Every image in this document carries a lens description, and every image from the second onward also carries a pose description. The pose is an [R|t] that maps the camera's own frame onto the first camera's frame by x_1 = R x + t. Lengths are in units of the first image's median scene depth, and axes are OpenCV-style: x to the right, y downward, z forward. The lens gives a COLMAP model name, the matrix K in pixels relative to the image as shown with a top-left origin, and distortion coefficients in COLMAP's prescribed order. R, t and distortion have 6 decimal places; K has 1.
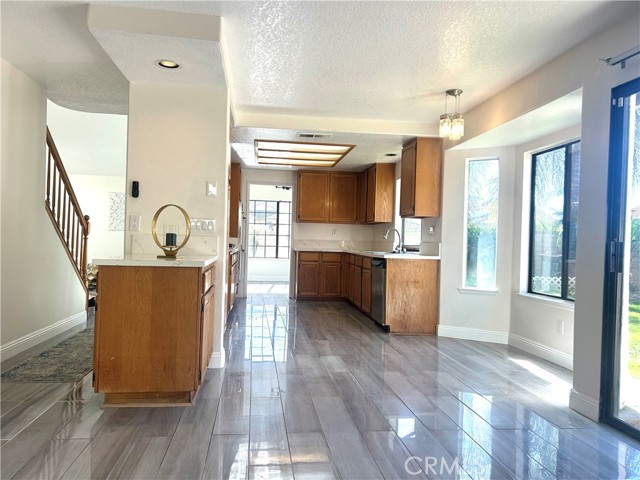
lens RADIAL K [[479.6, 0, 315.5], [0, 479.6, 240.1], [0, 0, 1]] dist [0.062257, -0.024377]
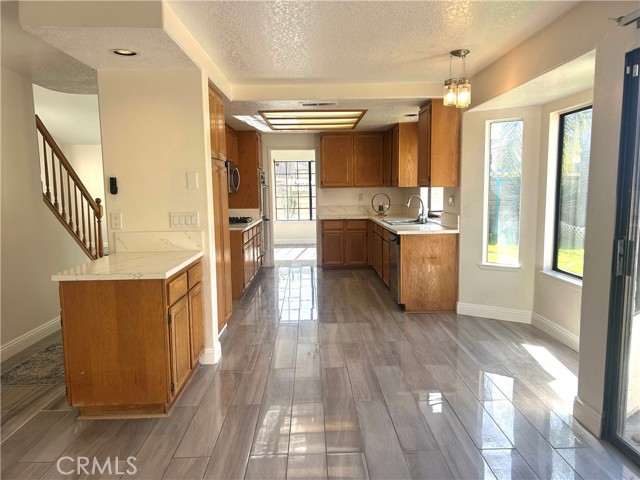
lens RADIAL K [[479.6, 0, 324.1], [0, 479.6, 240.8], [0, 0, 1]] dist [0.062257, -0.024377]
pose [[0.994069, -0.030837, -0.104285, 0.108263], [0.042670, 0.992654, 0.113214, -0.068208], [0.100027, -0.116993, 0.988083, 0.061777]]
